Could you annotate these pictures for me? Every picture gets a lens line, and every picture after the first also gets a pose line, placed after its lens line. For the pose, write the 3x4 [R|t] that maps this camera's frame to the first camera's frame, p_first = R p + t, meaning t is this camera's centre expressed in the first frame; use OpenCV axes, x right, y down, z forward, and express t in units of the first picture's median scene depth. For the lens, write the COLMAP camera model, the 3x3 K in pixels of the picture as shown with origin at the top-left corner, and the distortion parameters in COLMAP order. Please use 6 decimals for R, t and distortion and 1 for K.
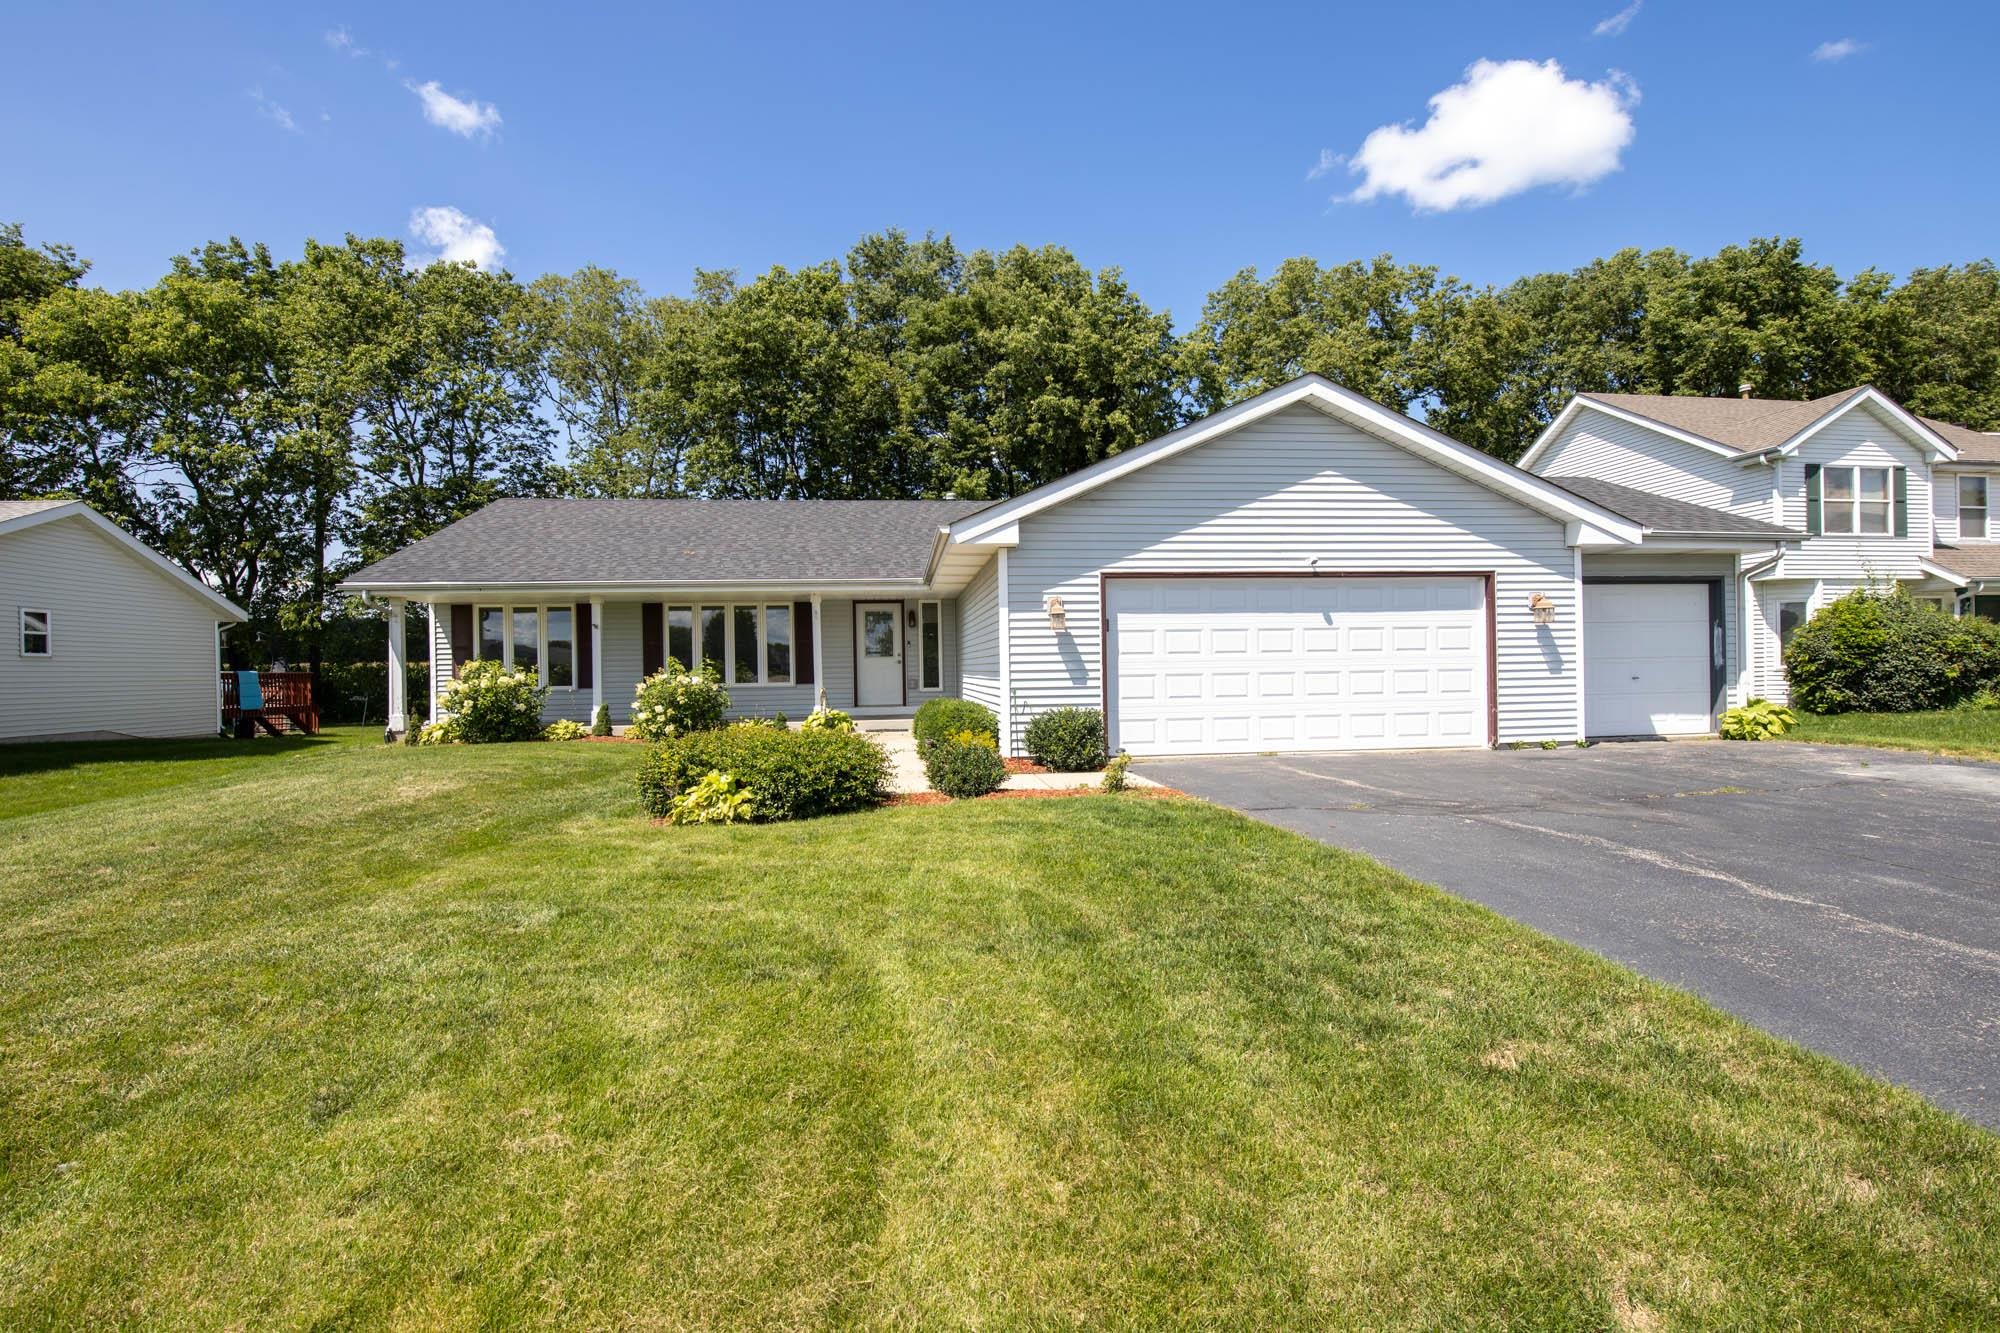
lens RADIAL K [[873.2, 0, 1006.5], [0, 873.2, 673.3], [0, 0, 1]] dist [0.001795, 0.000348]
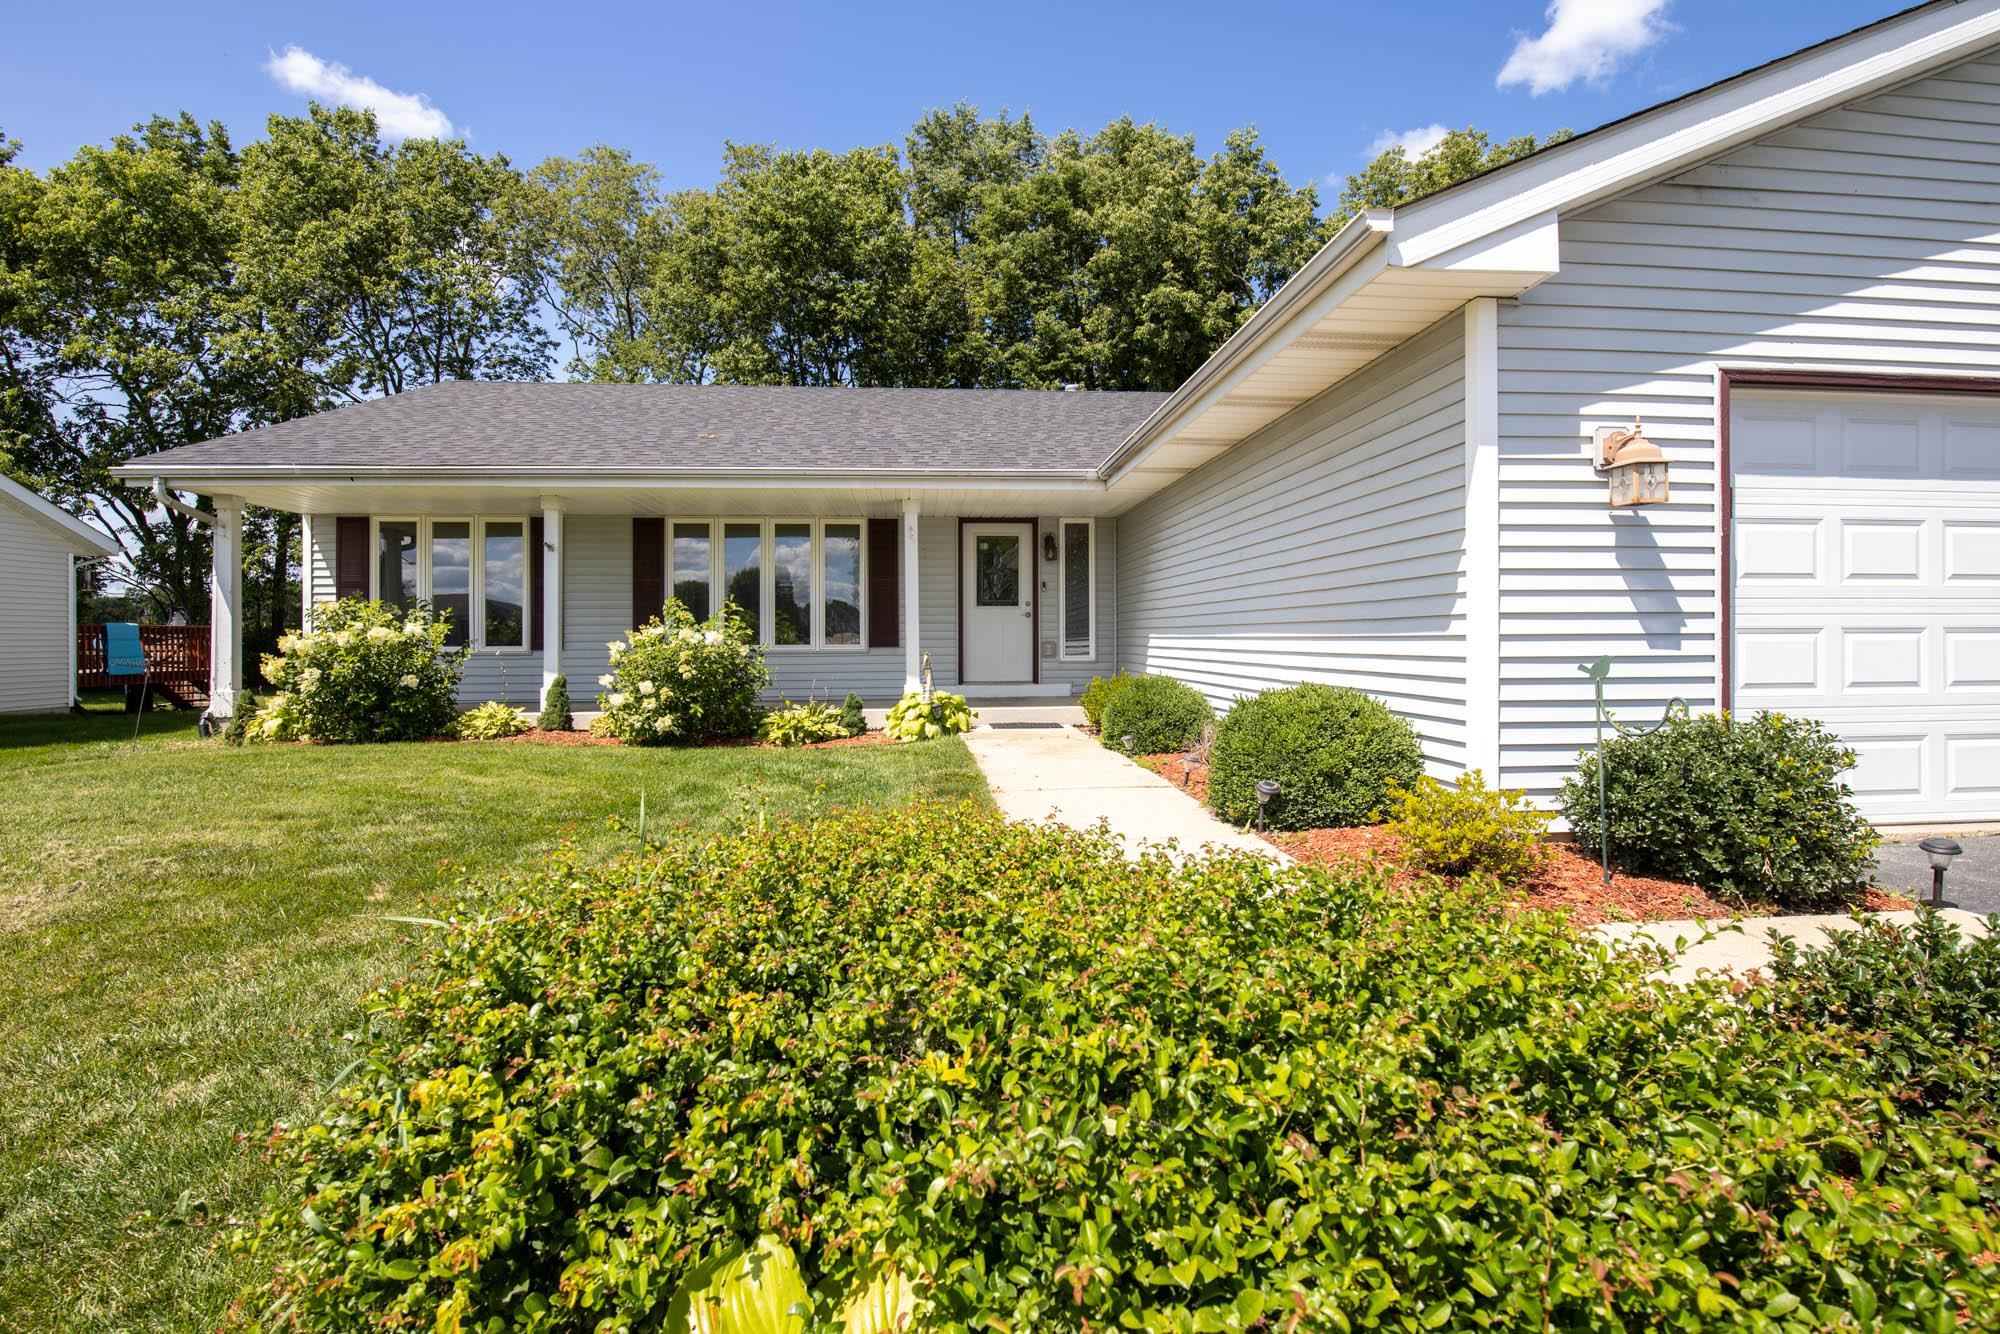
lens RADIAL K [[873.2, 0, 1004.4], [0, 873.2, 627.7], [0, 0, 1]] dist [0.001795, 0.000348]
pose [[0.999565, 0.010912, -0.027400, -0.072705], [-0.011386, 0.999788, -0.017177, 0.004556], [0.027206, 0.017482, 0.999477, 0.212273]]
